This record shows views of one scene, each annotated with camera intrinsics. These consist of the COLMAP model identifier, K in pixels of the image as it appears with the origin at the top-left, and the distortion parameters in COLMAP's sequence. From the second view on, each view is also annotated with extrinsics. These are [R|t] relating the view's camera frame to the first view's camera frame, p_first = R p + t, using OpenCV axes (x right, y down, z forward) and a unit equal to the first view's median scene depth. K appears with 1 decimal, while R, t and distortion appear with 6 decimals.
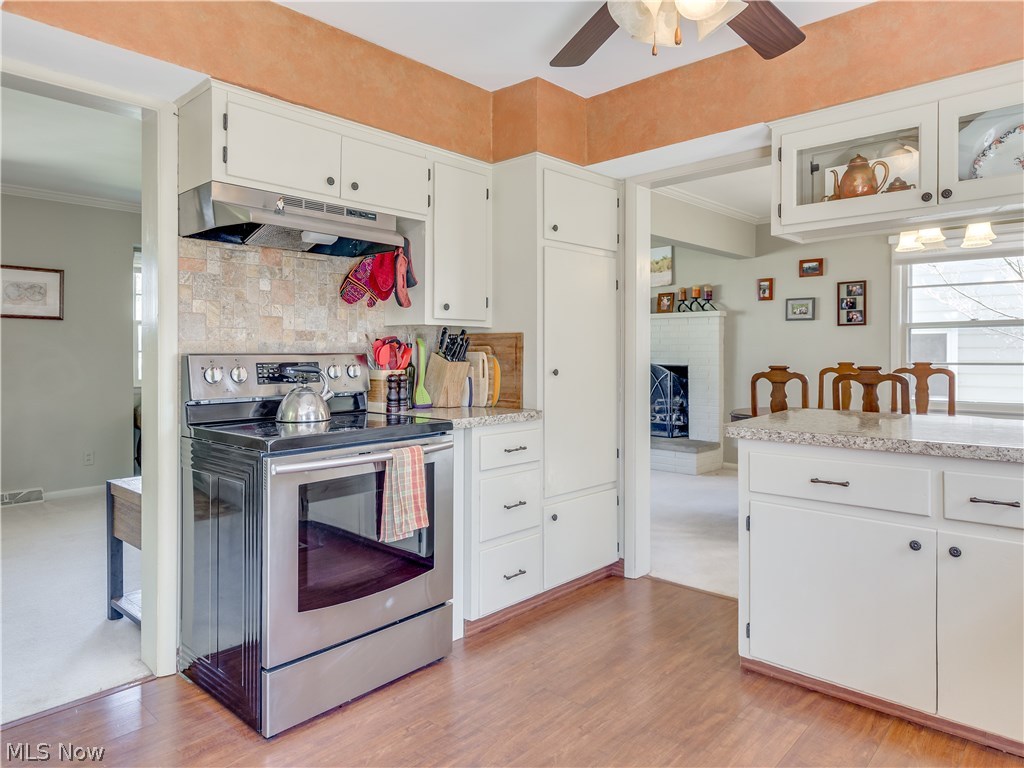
lens RADIAL K [[659.1, 0, 512.3], [0, 659.1, 376.1], [0, 0, 1]] dist [0.000651, 0.000178]
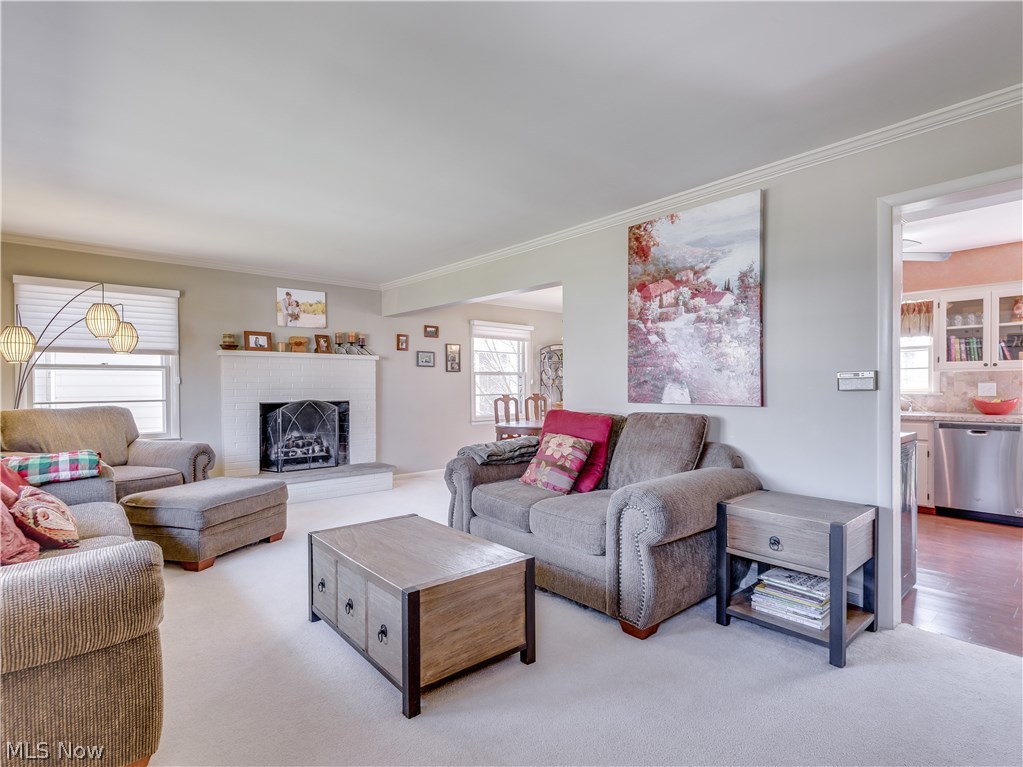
lens RADIAL K [[516.8, 0, 512.3], [0, 516.8, 389.4], [0, 0, 1]] dist [0.001393, 0.000029]
pose [[0.107112, -0.004384, 0.994237, -0.646327], [0.038532, 0.999257, 0.000255, -0.027092], [-0.993500, 0.038283, 0.107202, 0.669044]]
